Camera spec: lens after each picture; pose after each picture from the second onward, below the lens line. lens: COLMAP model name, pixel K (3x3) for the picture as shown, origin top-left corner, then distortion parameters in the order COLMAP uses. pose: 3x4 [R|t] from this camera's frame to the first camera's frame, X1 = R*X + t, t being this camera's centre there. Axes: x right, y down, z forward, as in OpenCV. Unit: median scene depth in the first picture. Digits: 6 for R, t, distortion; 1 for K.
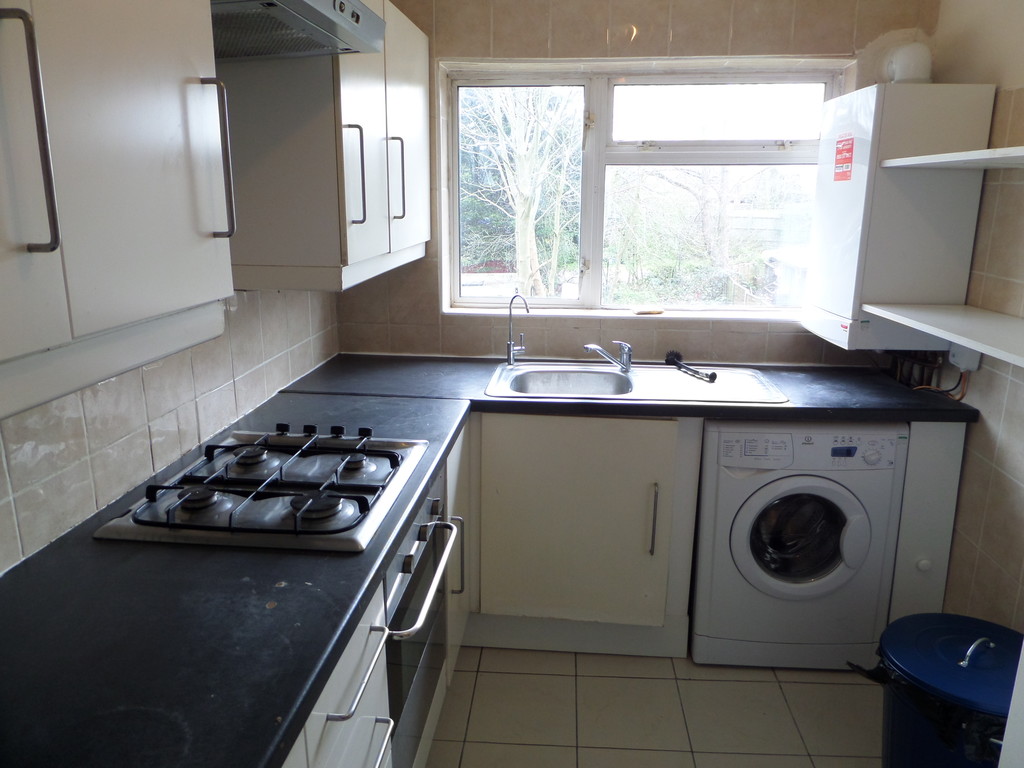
lens RADIAL K [[748.3, 0, 512.0], [0, 748.3, 384.0], [0, 0, 1]] dist [0.011562, -0.032849]
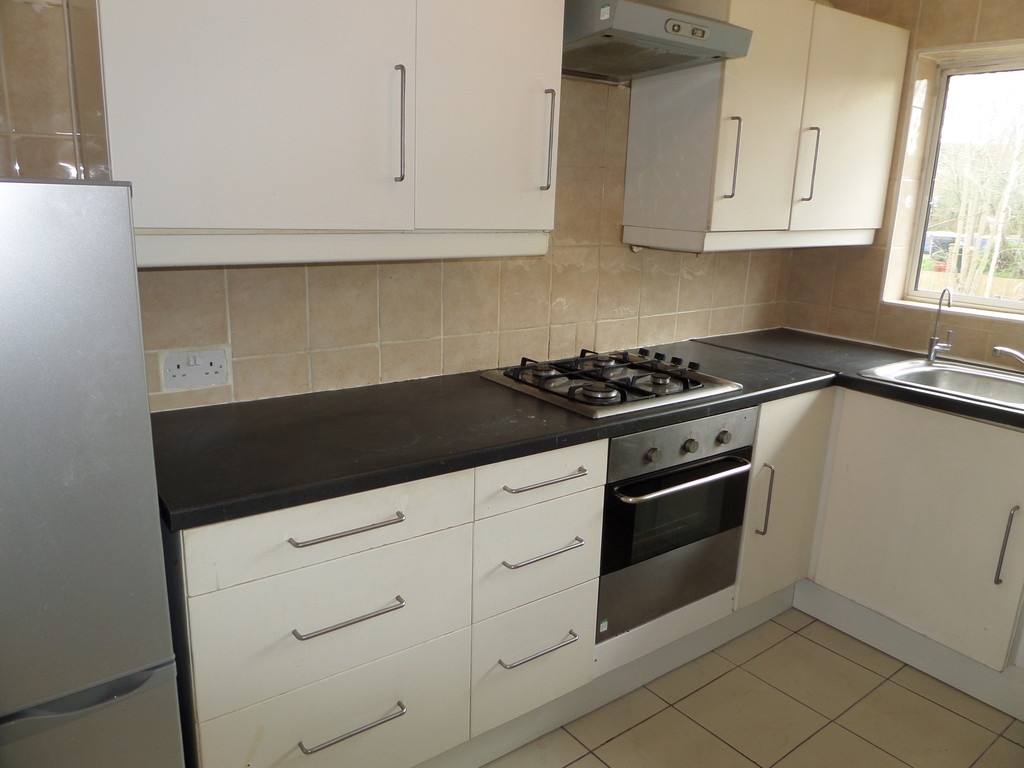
lens RADIAL K [[748.3, 0, 512.0], [0, 748.3, 384.0], [0, 0, 1]] dist [0.011562, -0.032849]
pose [[0.664354, 0.199323, -0.720350, 0.362230], [-0.207892, 0.975032, 0.078062, 0.042268], [0.717924, 0.097894, 0.689204, -0.046894]]
